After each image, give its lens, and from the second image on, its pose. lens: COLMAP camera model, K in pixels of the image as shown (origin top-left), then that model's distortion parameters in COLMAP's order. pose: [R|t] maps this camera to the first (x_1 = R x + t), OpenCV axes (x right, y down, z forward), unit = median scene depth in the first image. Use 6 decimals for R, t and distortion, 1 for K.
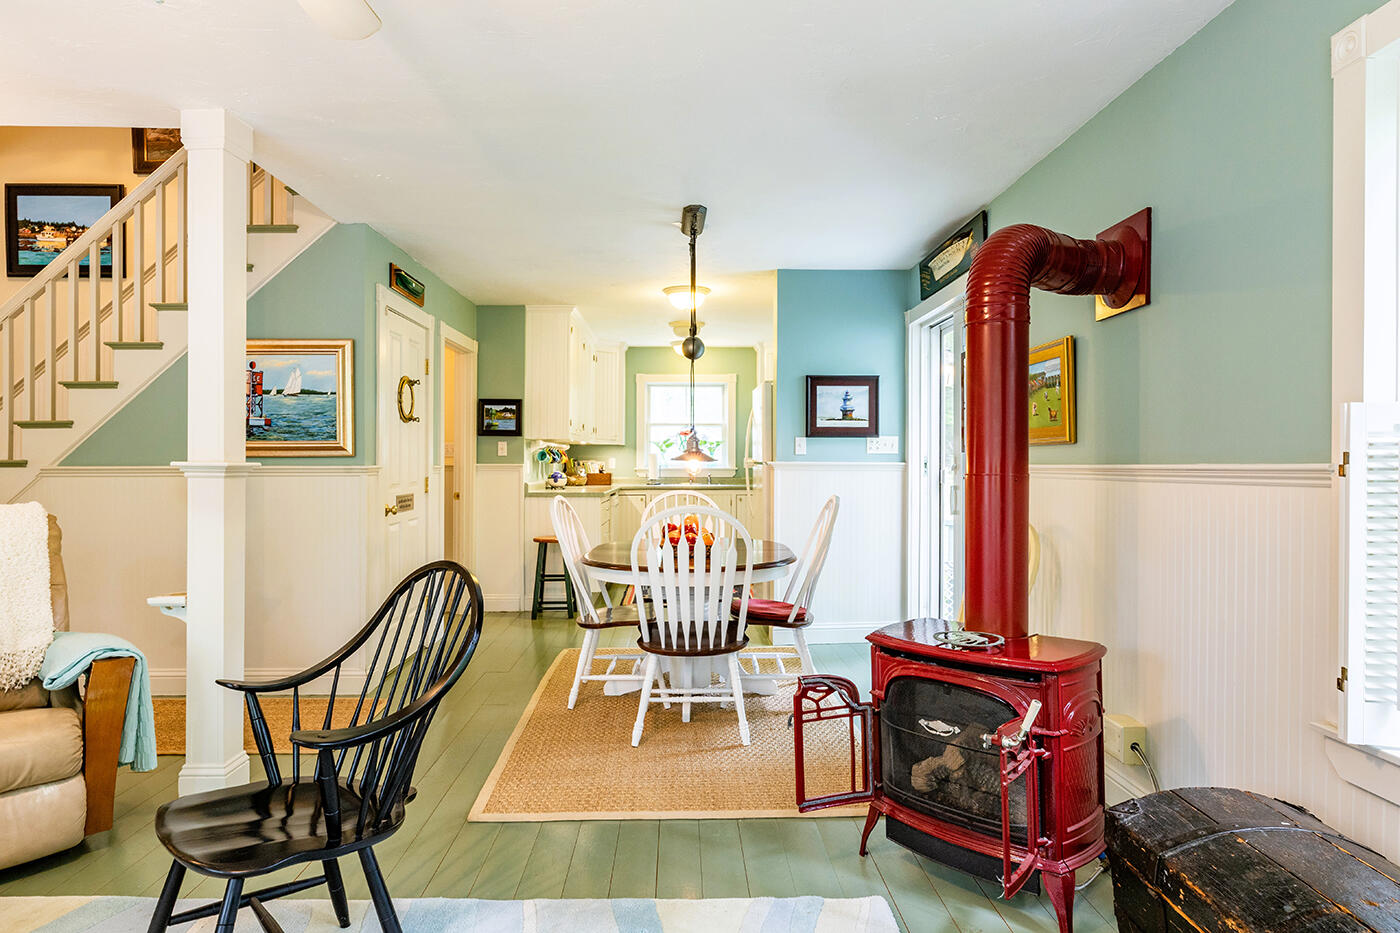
lens RADIAL K [[788.3, 0, 700.0], [0, 788.3, 466.5], [0, 0, 1]] dist [-0.003764, -0.000885]
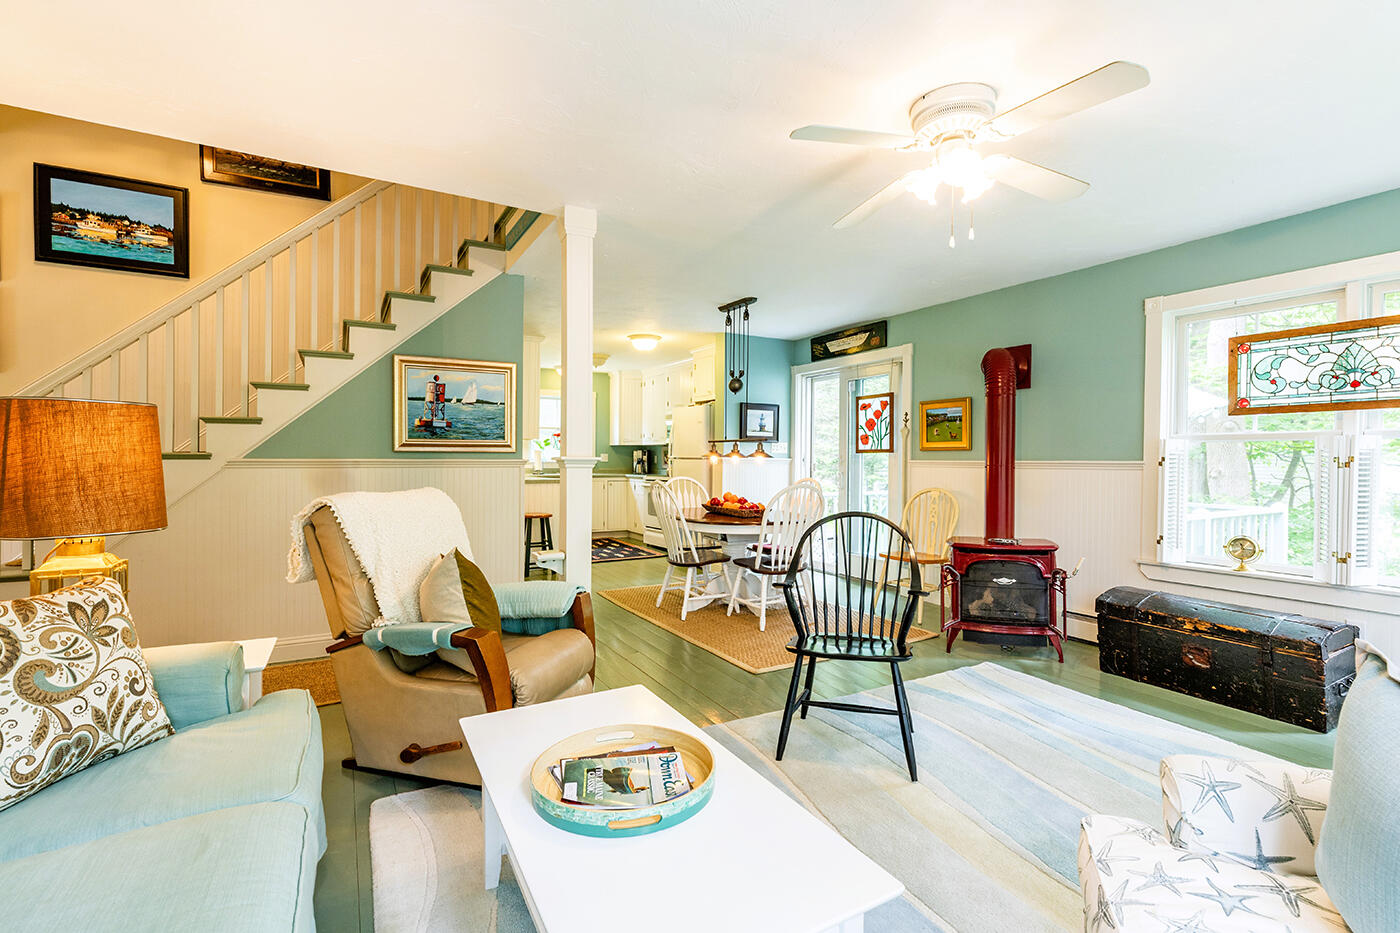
lens RADIAL K [[625.3, 0, 700.0], [0, 625.3, 466.5], [0, 0, 1]] dist [-0.001220, -0.000159]
pose [[0.883398, -0.000770, 0.468622, -0.523342], [-0.003949, 0.999951, 0.009087, 0.000285], [-0.468606, -0.009878, 0.883352, -0.056200]]
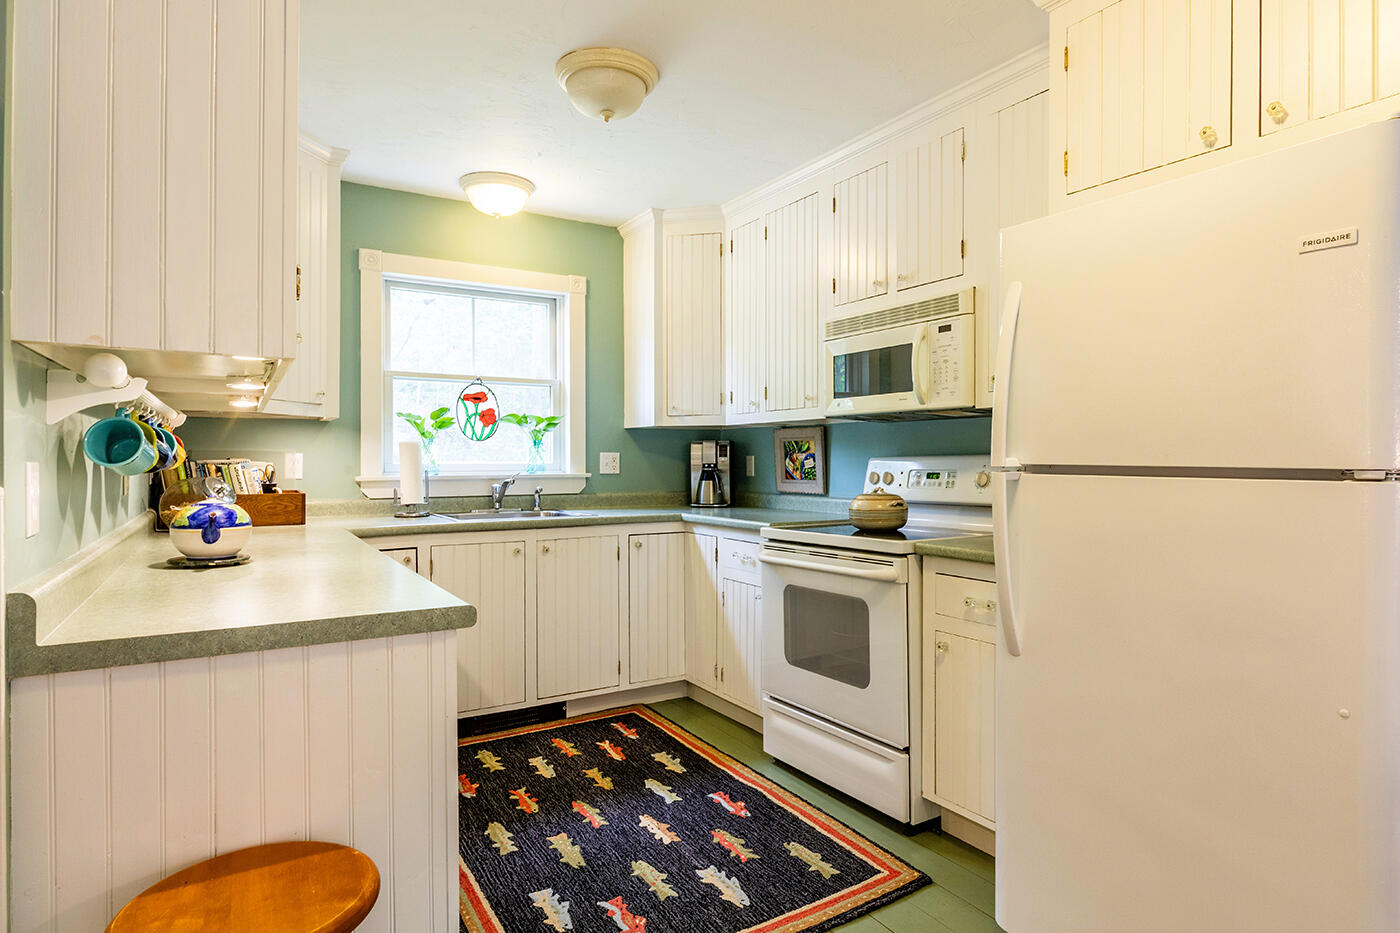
lens RADIAL K [[788.3, 0, 700.0], [0, 788.3, 466.5], [0, 0, 1]] dist [-0.003764, -0.000885]
pose [[0.877489, -0.006716, 0.479550, -0.213686], [0.004862, 0.999975, 0.005108, -0.008207], [-0.479573, -0.002150, 0.877499, 0.961470]]
